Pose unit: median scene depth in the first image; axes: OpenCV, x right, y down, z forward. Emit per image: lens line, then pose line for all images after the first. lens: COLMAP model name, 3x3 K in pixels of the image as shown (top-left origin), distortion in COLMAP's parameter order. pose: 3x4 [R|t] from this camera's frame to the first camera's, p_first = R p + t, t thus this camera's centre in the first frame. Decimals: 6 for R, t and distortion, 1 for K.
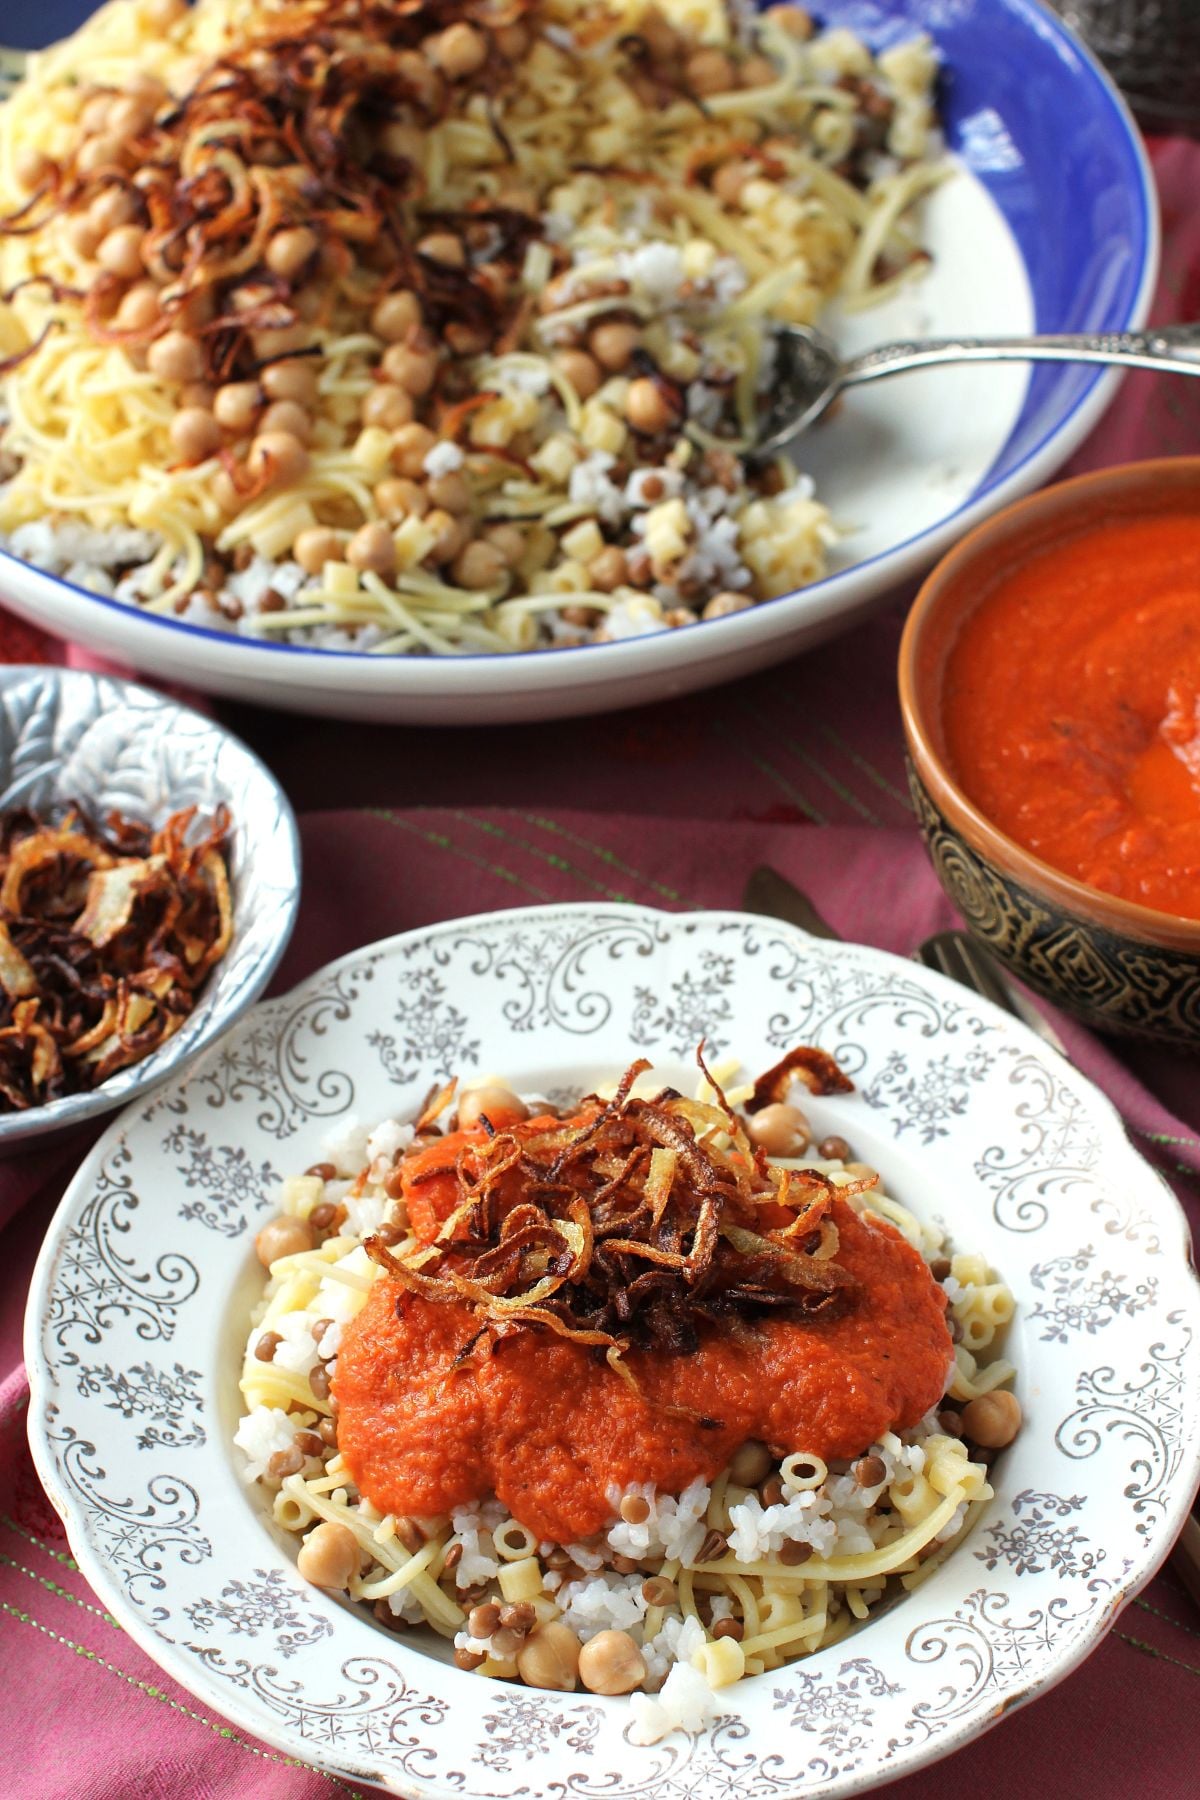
lens RADIAL K [[4383.8, 0, 600.0], [0, 4383.8, 900.0], [0, 0, 1]] dist [-0.232199, 0.675129]
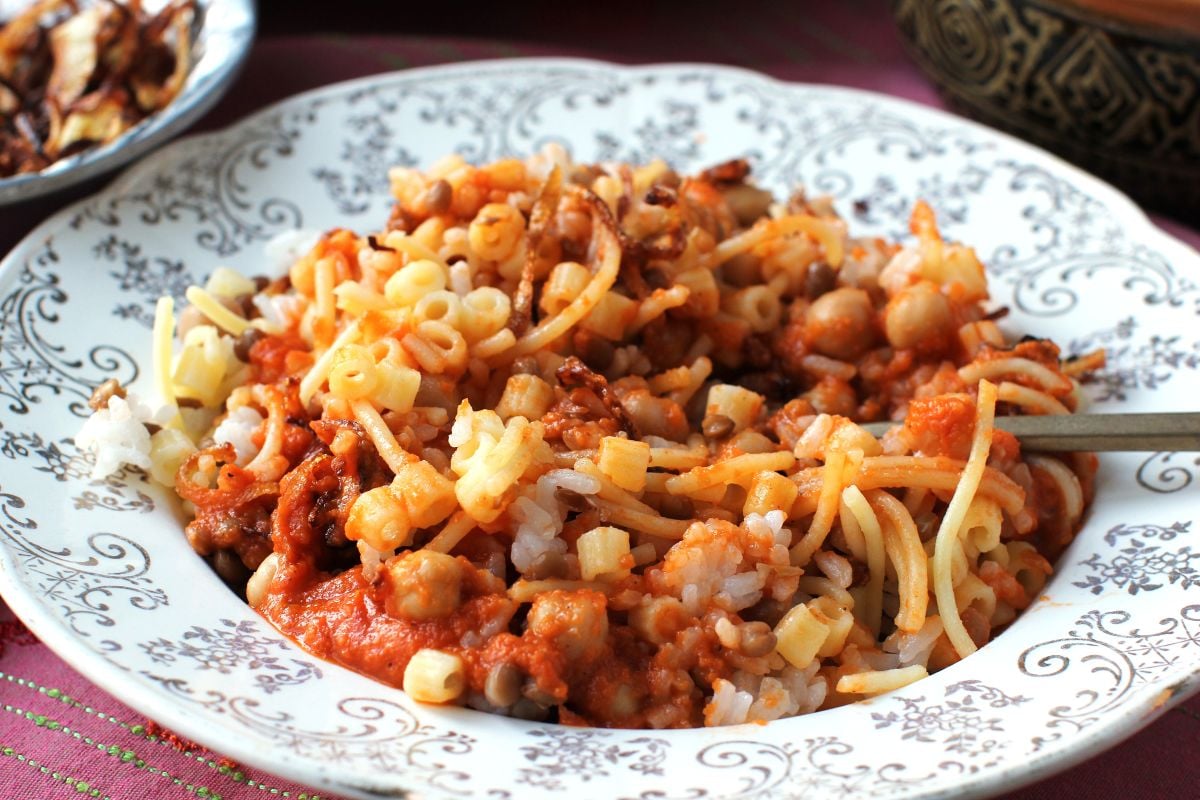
lens RADIAL K [[2986.6, 0, 600.0], [0, 2986.6, 400.0], [0, 0, 1]] dist [-0.247232, 0.281466]
pose [[0.994277, -0.017839, 0.105334, -0.063865], [0.038236, 0.980069, -0.194943, 0.216031], [-0.099757, 0.197855, 0.975142, 0.421480]]
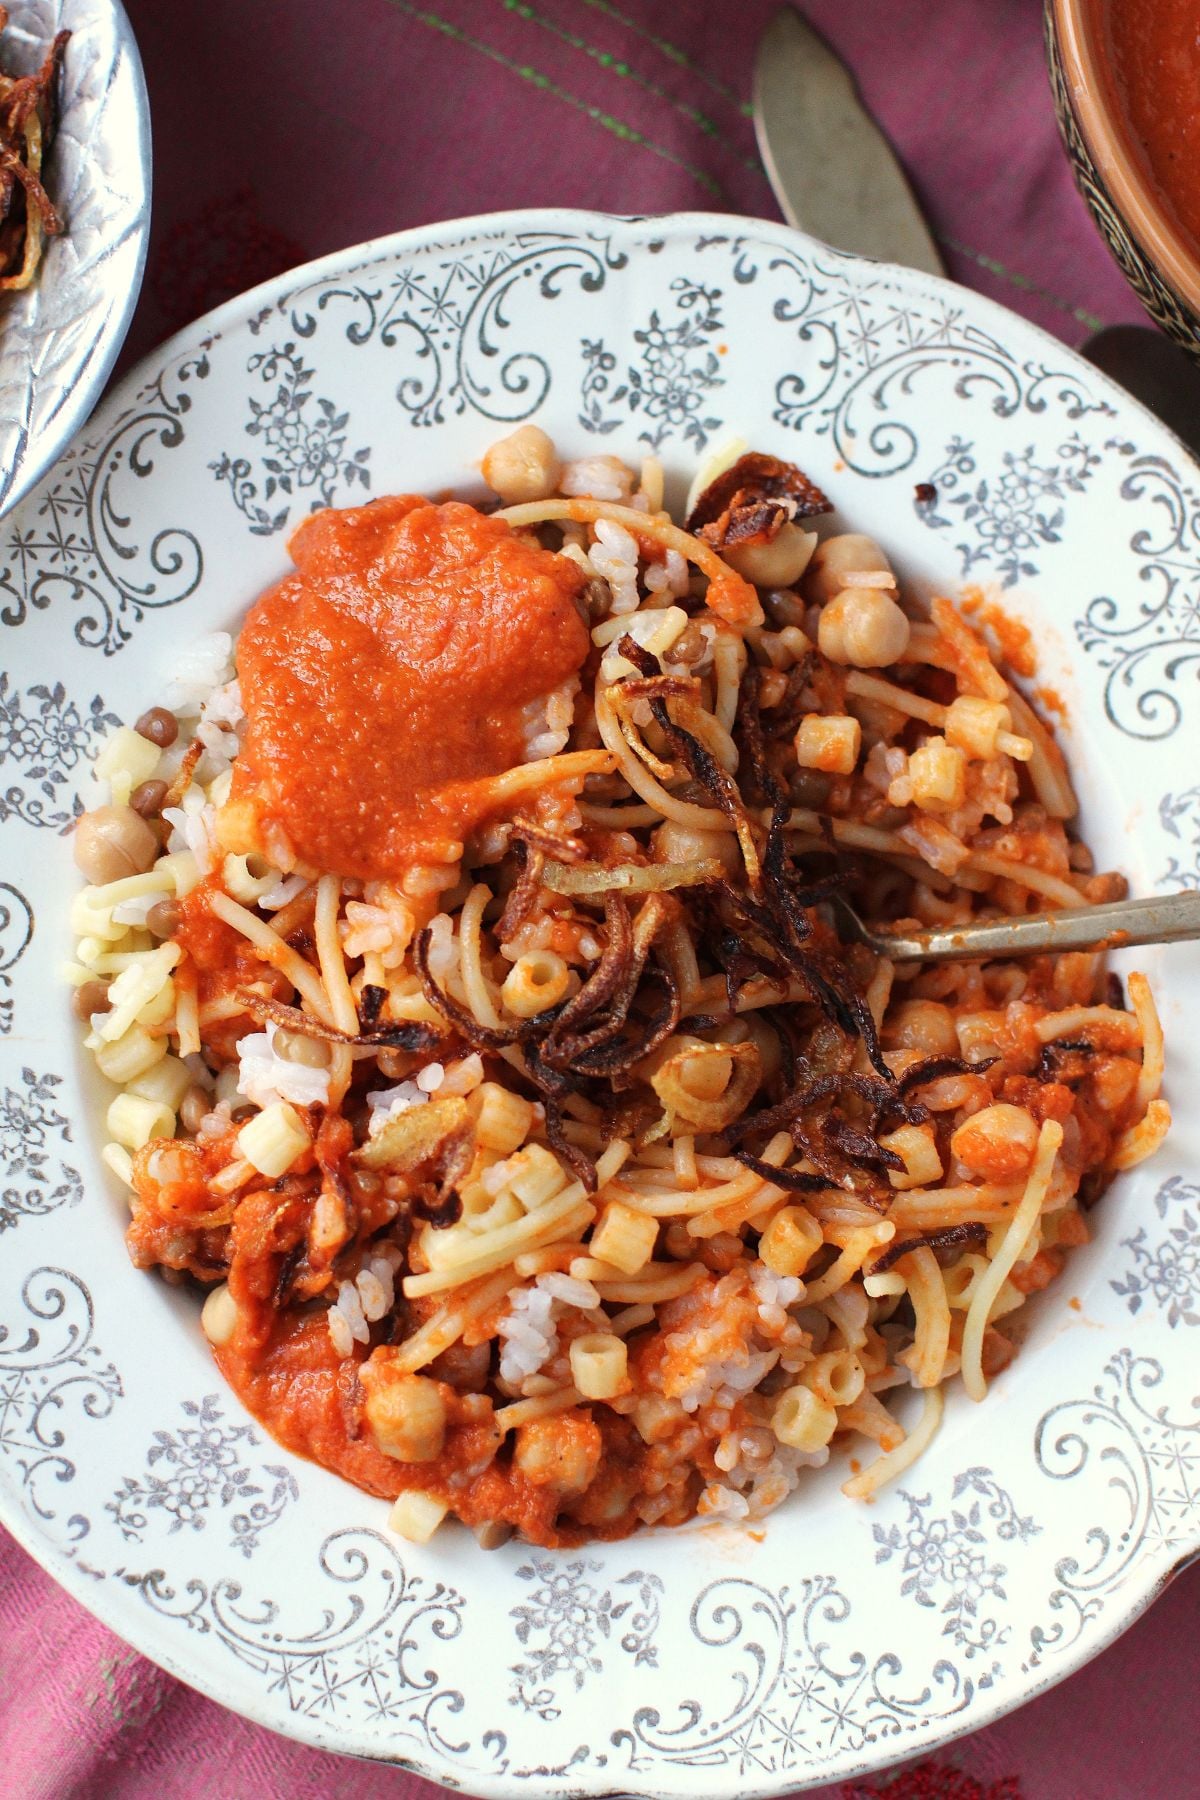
lens RADIAL K [[4383.8, 0, 600.0], [0, 4383.8, 900.0], [0, 0, 1]] dist [-0.232199, 0.675129]
pose [[0.991311, -0.090744, 0.095225, -0.068633], [0.011805, 0.782386, 0.622682, -0.371374], [-0.131007, -0.616147, 0.776659, 0.436439]]
